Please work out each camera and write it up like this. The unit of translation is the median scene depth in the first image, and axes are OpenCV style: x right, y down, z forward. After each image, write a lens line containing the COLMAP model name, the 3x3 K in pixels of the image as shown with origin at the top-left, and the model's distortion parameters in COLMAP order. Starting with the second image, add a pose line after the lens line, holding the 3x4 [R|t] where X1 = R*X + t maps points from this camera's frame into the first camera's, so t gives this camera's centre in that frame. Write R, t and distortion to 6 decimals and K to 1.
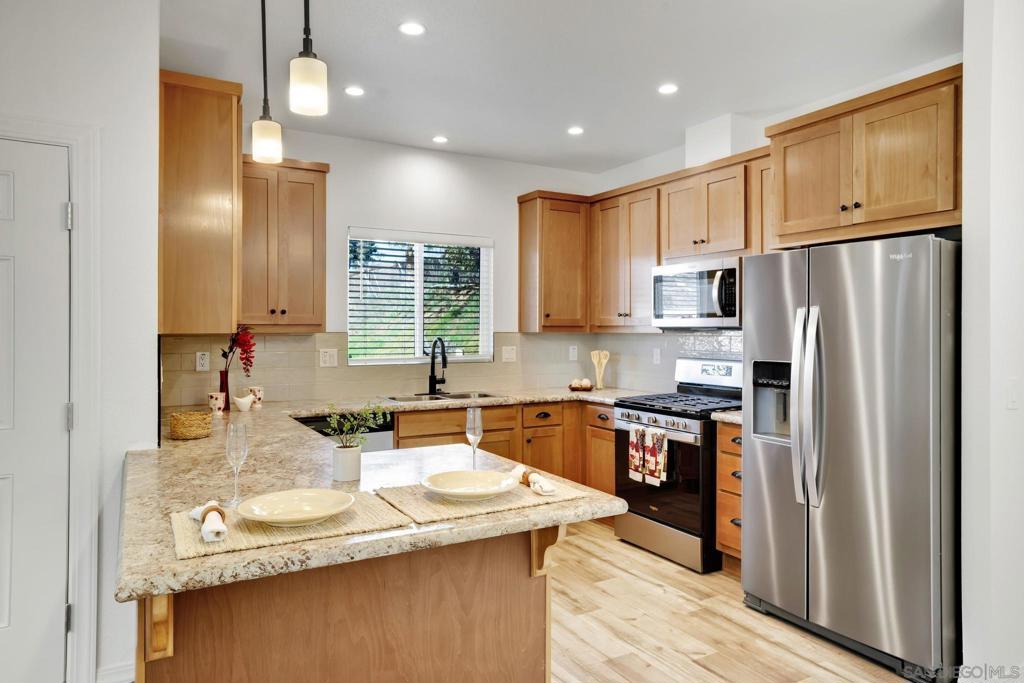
lens RADIAL K [[671.2, 0, 525.5], [0, 671.2, 332.9], [0, 0, 1]] dist [-0.009111, -0.000150]
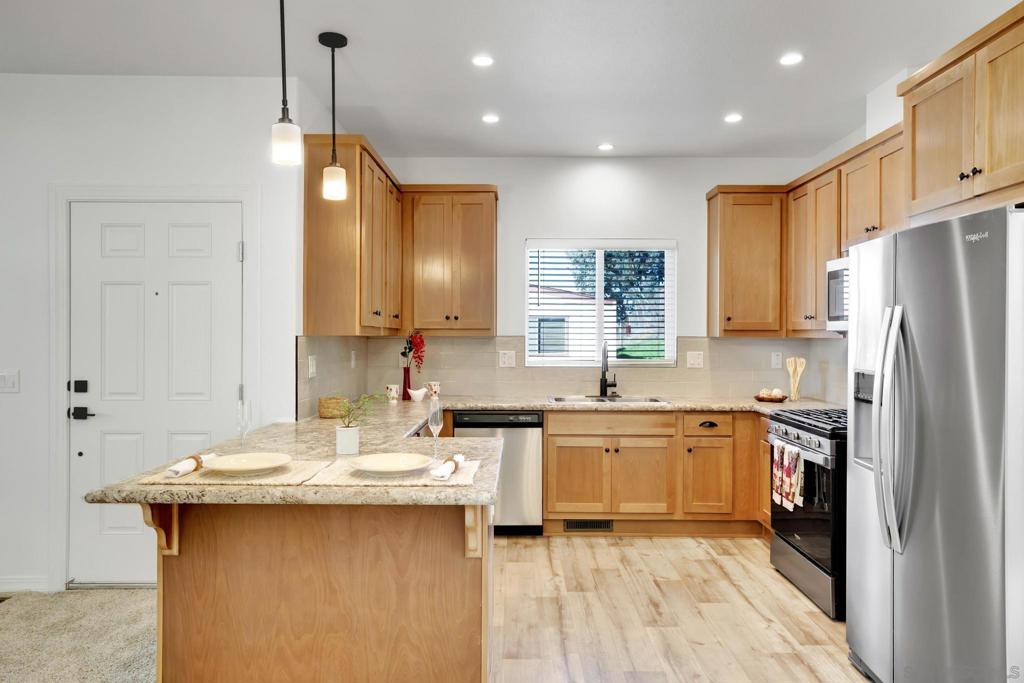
lens RADIAL K [[685.6, 0, 512.0], [0, 685.6, 341.5], [0, 0, 1]] dist [-0.004073, 0.001526]
pose [[0.856786, 0.007047, -0.515624, 0.316669], [-0.004554, 0.999971, 0.006100, 0.001616], [0.515652, -0.002879, 0.856793, 0.037161]]
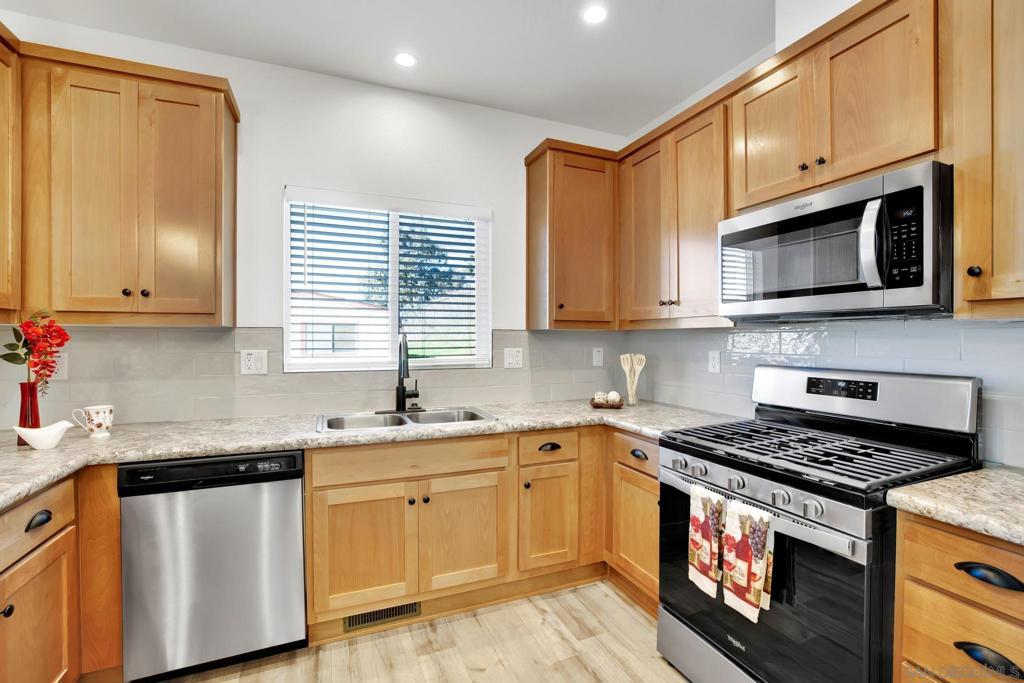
lens RADIAL K [[455.3, 0, 512.0], [0, 455.3, 341.5], [0, 0, 1]] dist [-0.056879, 0.025862]
pose [[0.990872, 0.000779, -0.134803, 0.056236], [-0.000762, 1.000000, 0.000174, 0.015595], [0.134803, -0.000069, 0.990872, 0.590098]]
